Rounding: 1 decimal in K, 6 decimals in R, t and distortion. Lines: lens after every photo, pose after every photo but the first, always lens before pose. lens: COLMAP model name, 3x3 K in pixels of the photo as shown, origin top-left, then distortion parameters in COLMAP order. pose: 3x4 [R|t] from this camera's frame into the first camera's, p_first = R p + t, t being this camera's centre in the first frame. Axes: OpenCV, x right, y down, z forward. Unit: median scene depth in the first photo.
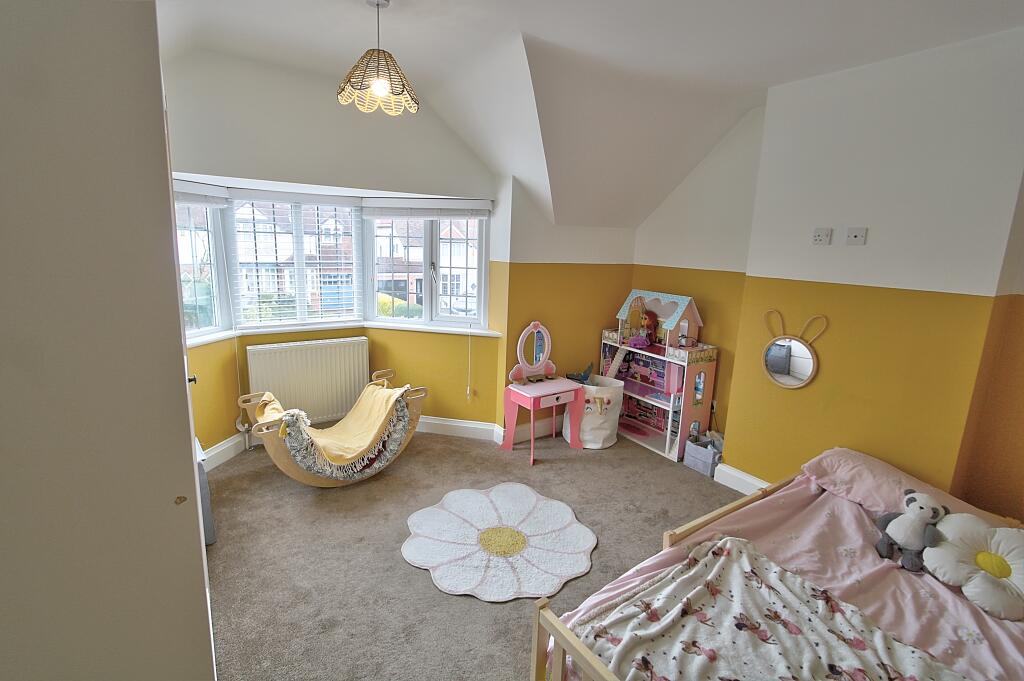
lens RADIAL K [[487.3, 0, 507.2], [0, 487.3, 339.2], [0, 0, 1]] dist [-0.017880, 0.000536]
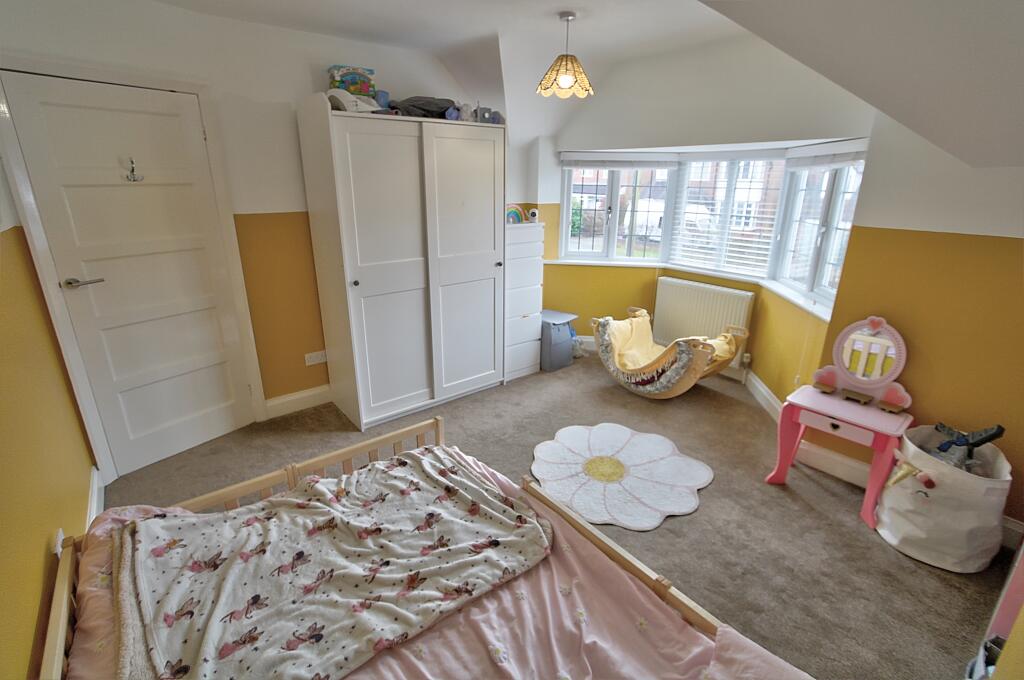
lens RADIAL K [[487.3, 0, 507.2], [0, 487.3, 338.7], [0, 0, 1]] dist [-0.017880, 0.000536]
pose [[0.042298, 0.275458, -0.960382, 0.930886], [-0.199206, 0.944267, 0.262062, -0.107651], [0.979044, 0.180229, 0.094813, 0.601412]]
